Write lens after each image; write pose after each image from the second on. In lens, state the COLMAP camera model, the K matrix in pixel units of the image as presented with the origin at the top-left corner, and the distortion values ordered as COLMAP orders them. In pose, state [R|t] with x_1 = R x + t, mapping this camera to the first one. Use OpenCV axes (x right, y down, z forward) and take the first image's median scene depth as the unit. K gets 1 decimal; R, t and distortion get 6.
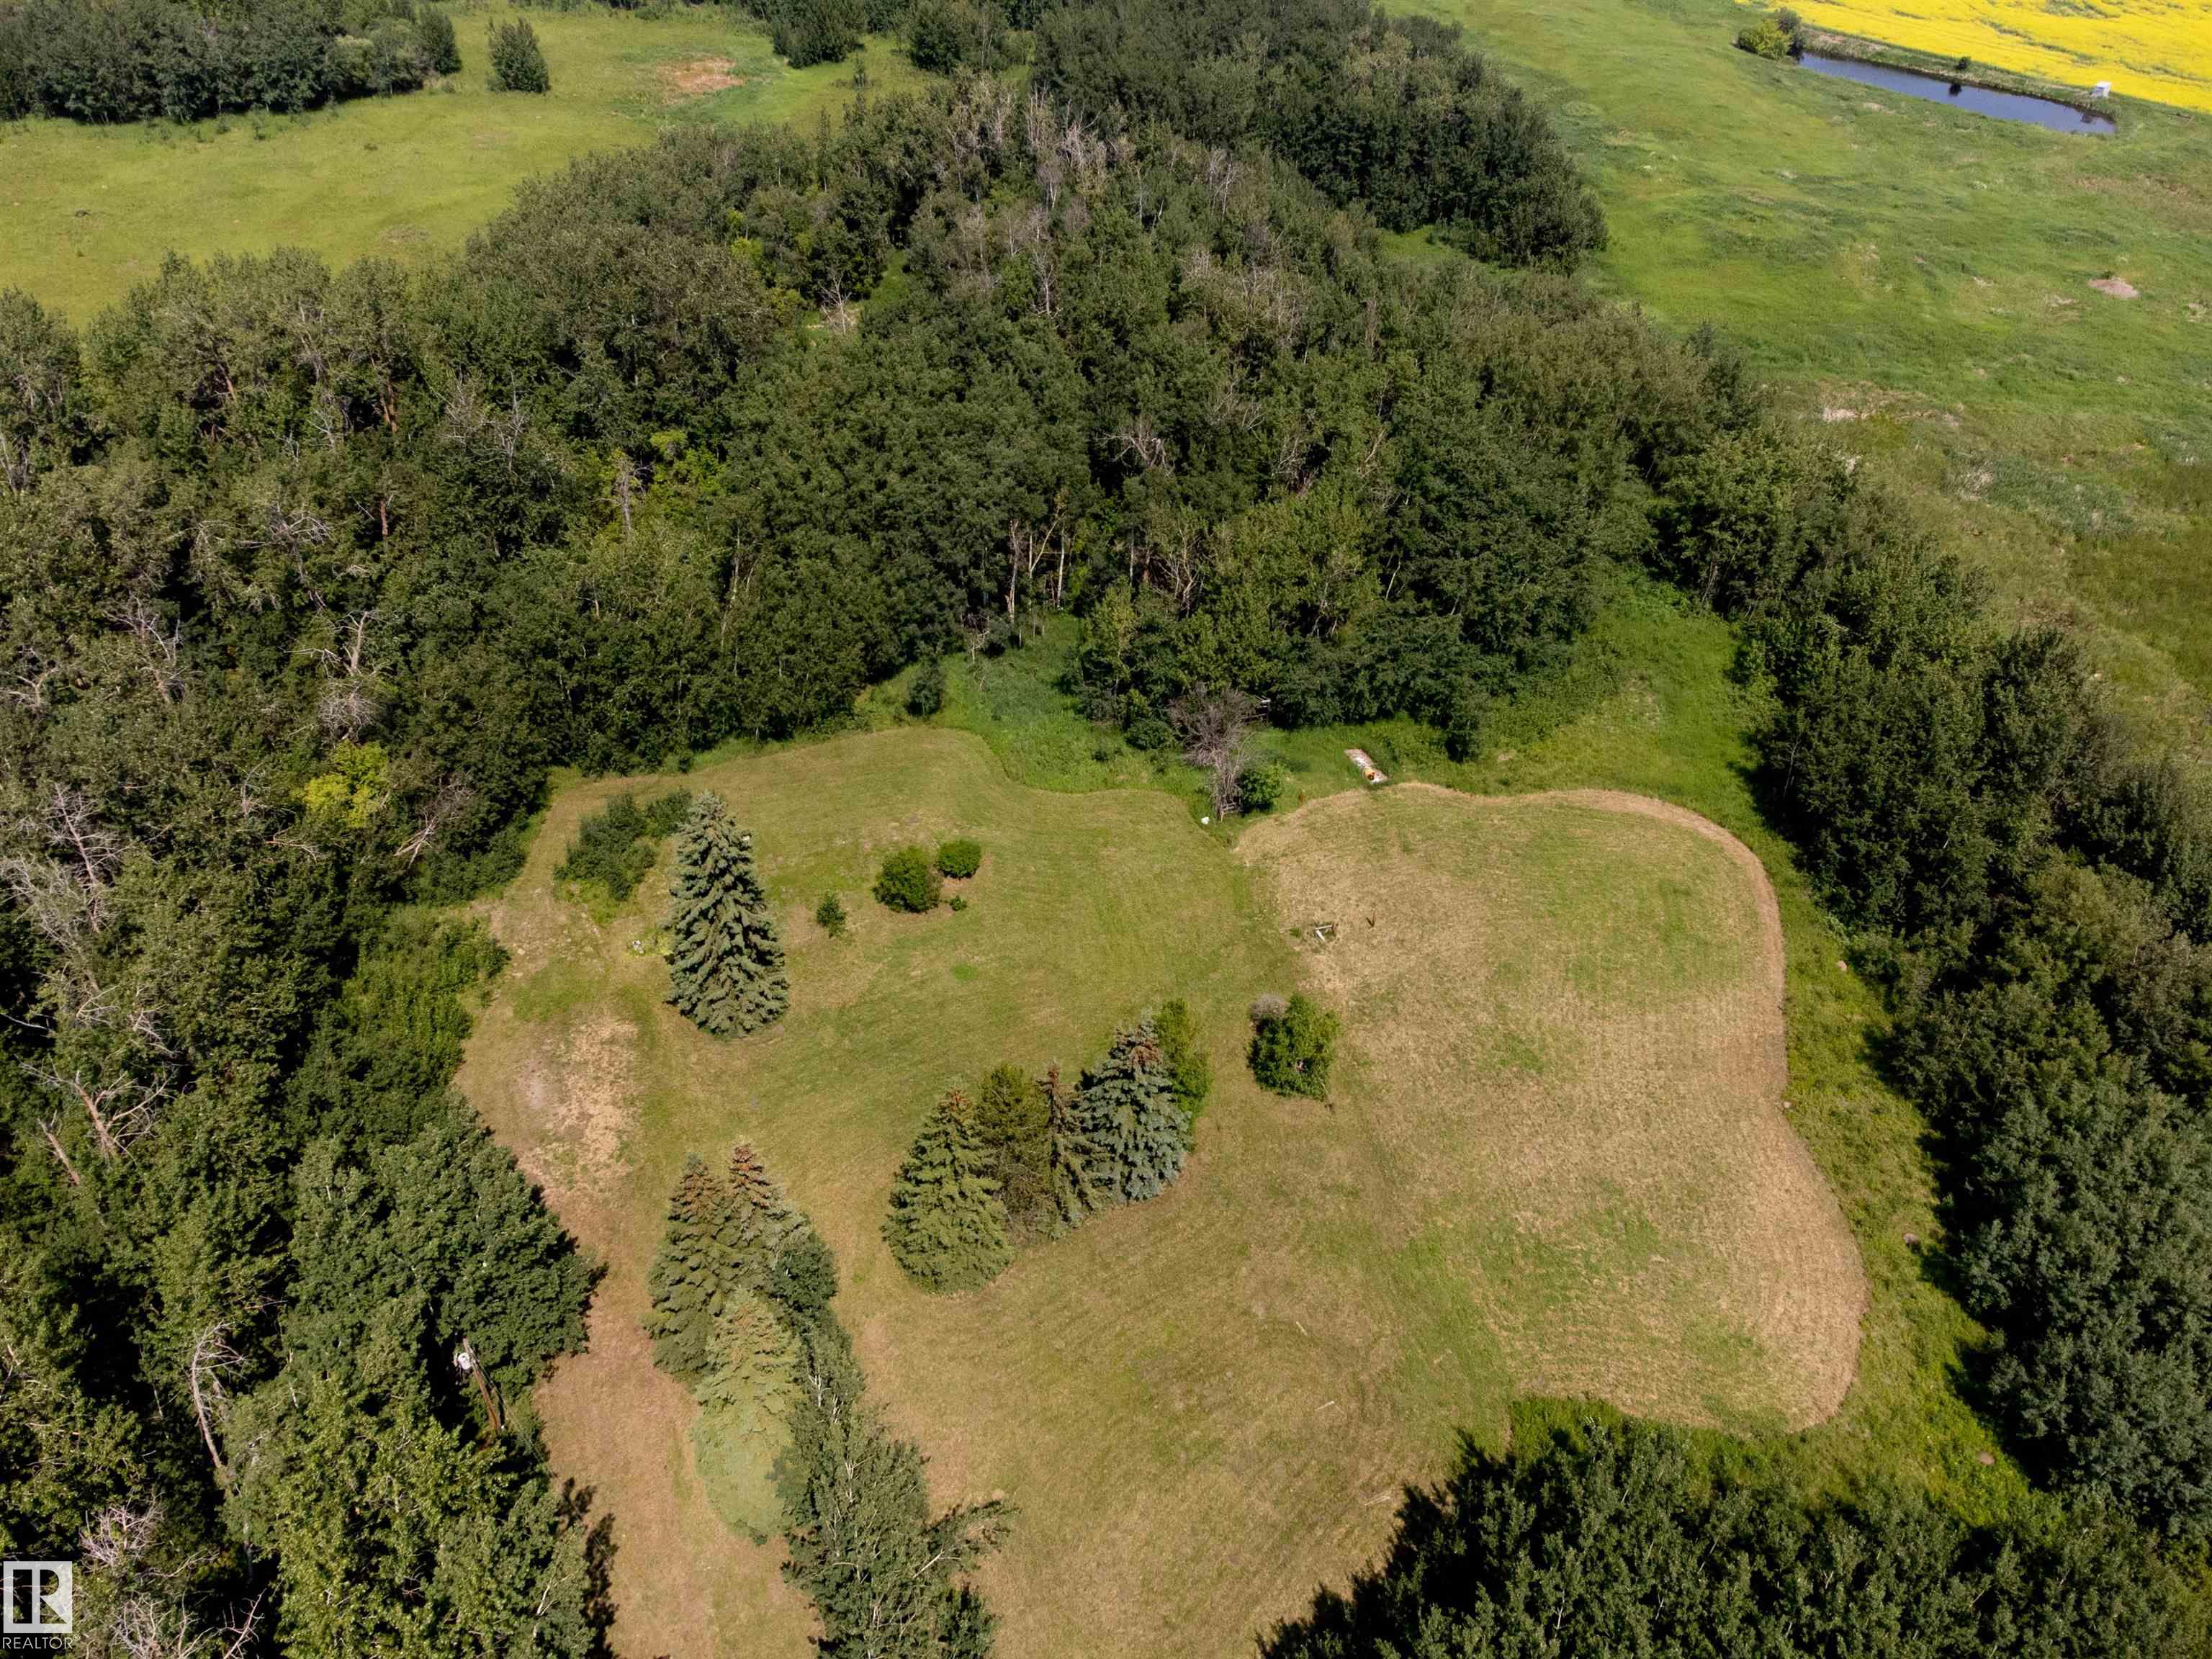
lens RADIAL K [[1617.0, 0, 1106.0], [0, 1617.0, 829.5], [0, 0, 1]] dist [0.044344, -0.029795]
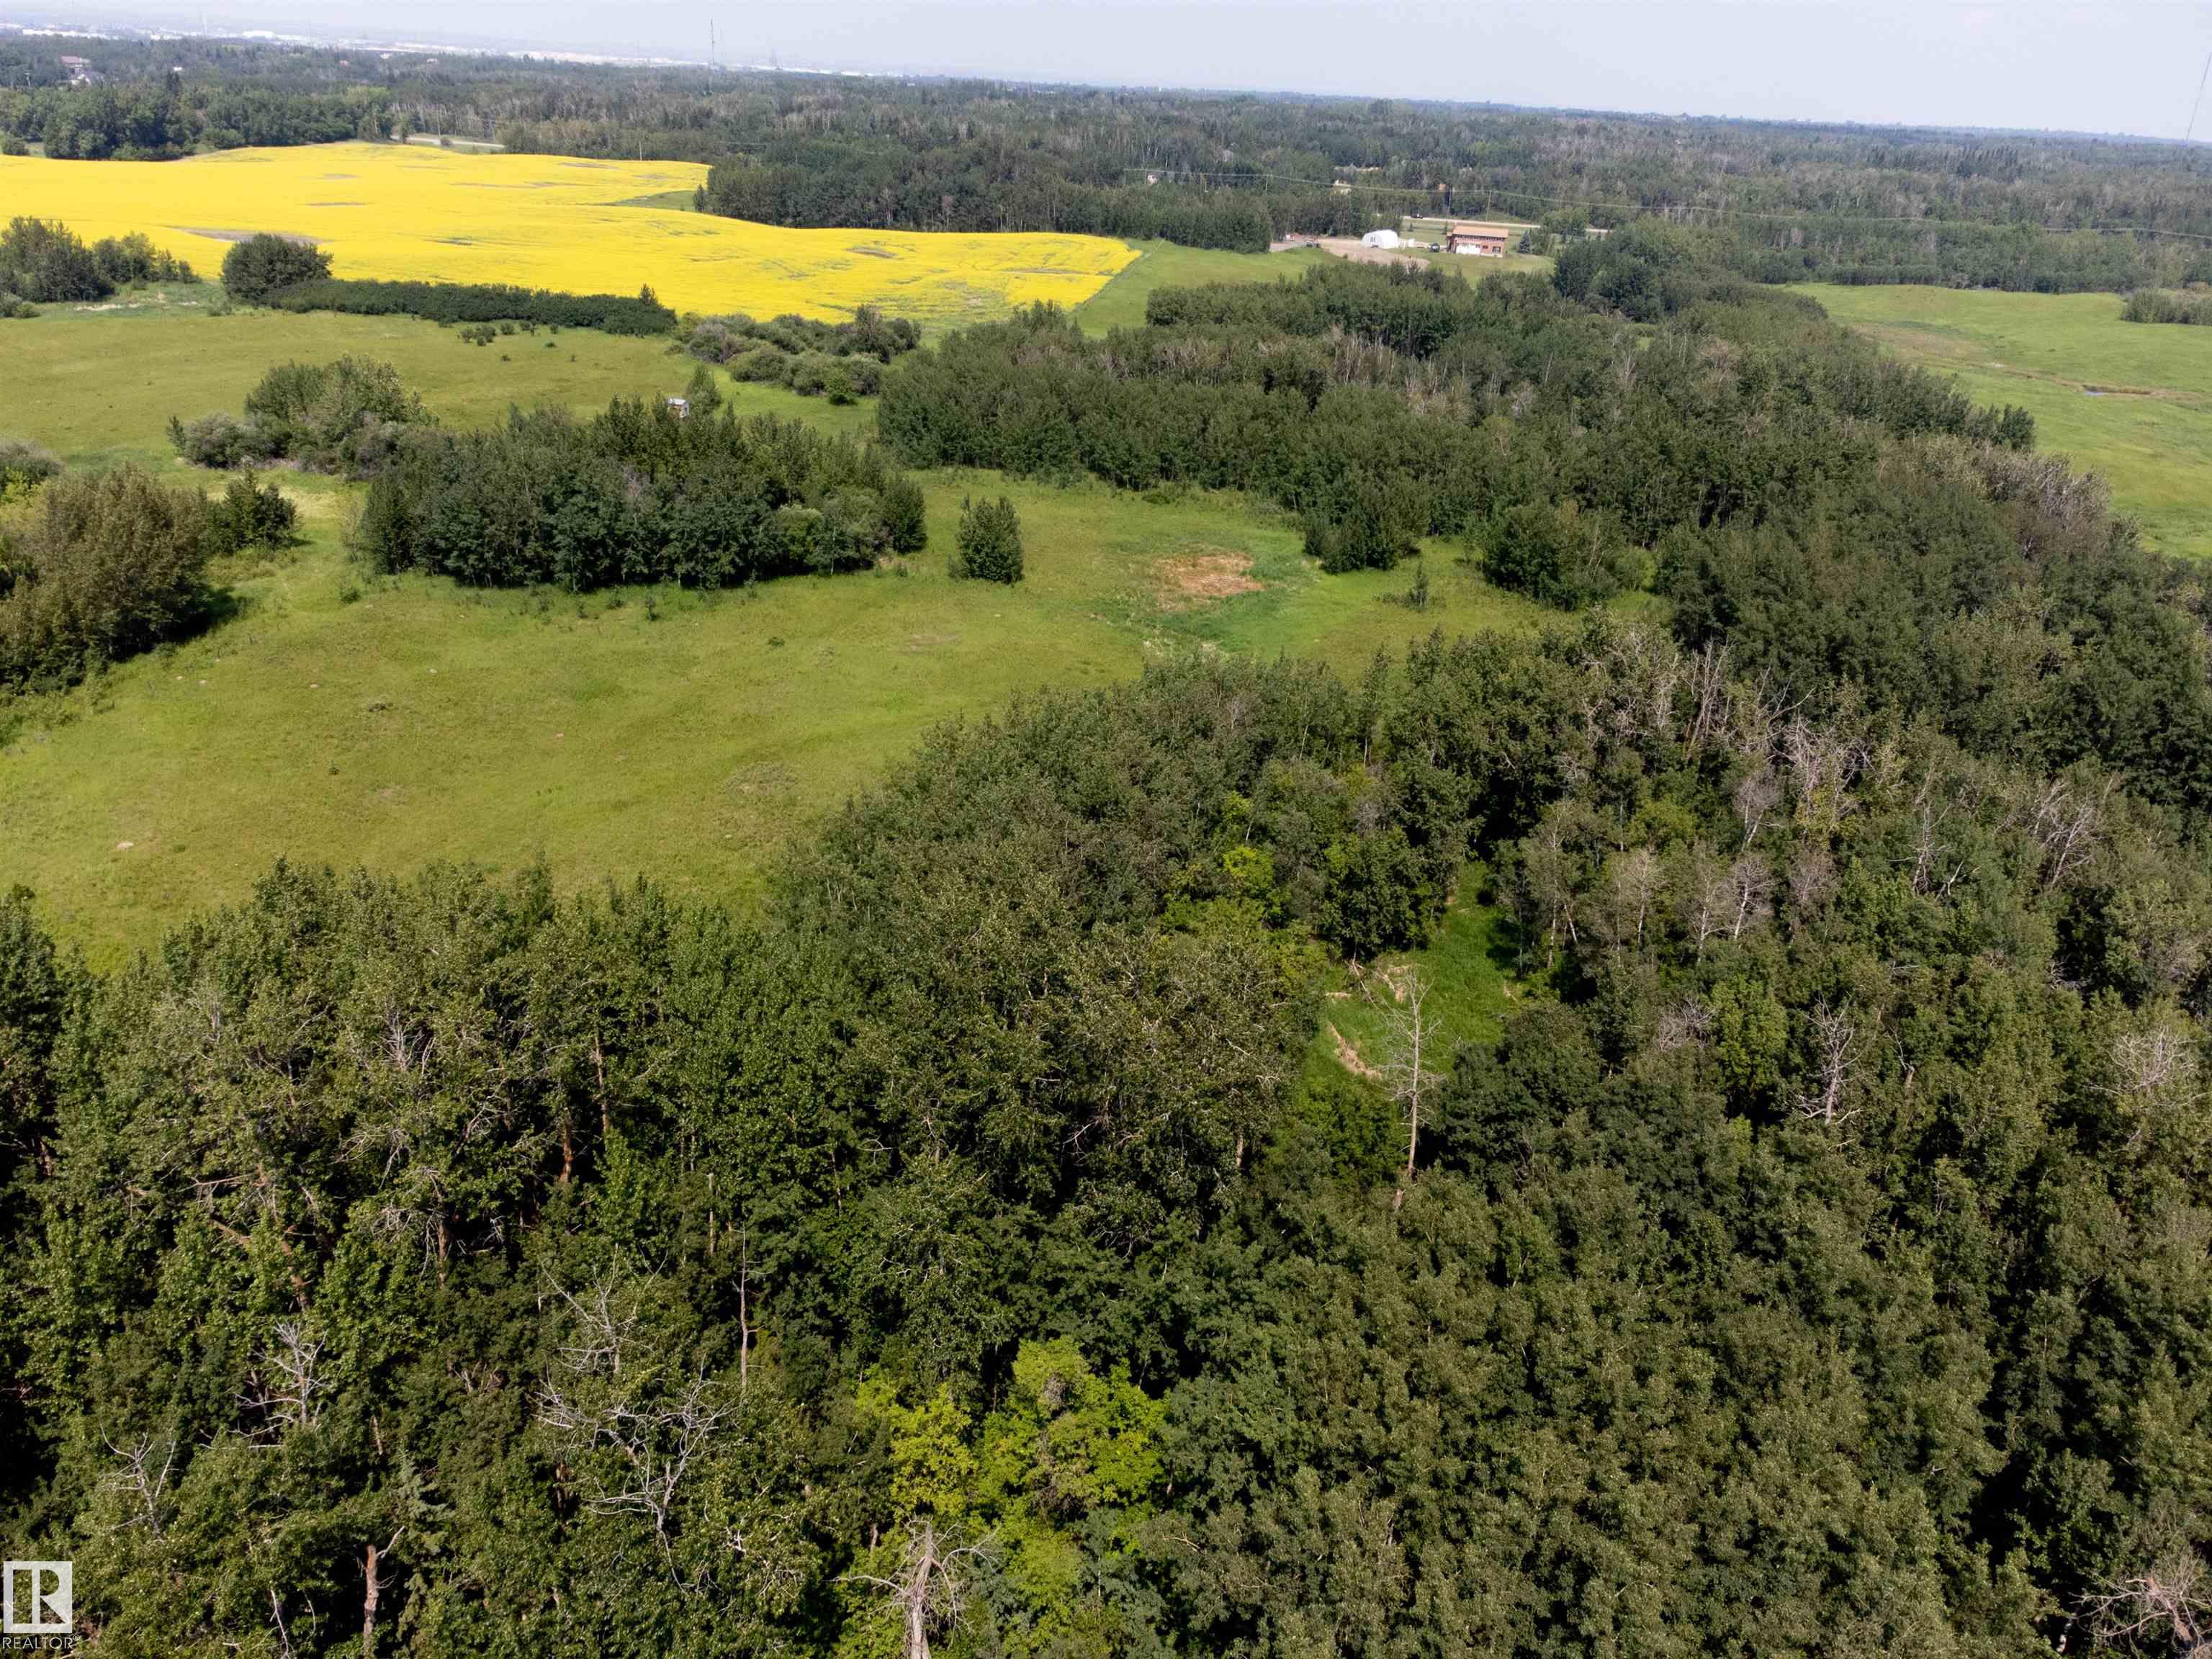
lens RADIAL K [[1617.0, 0, 1106.0], [0, 1617.0, 829.5], [0, 0, 1]] dist [0.044344, -0.029795]
pose [[0.960524, 0.117707, -0.252070, -0.103038], [-0.177294, 0.957242, -0.228593, -0.190469], [0.214385, 0.264259, 0.940322, 0.351408]]
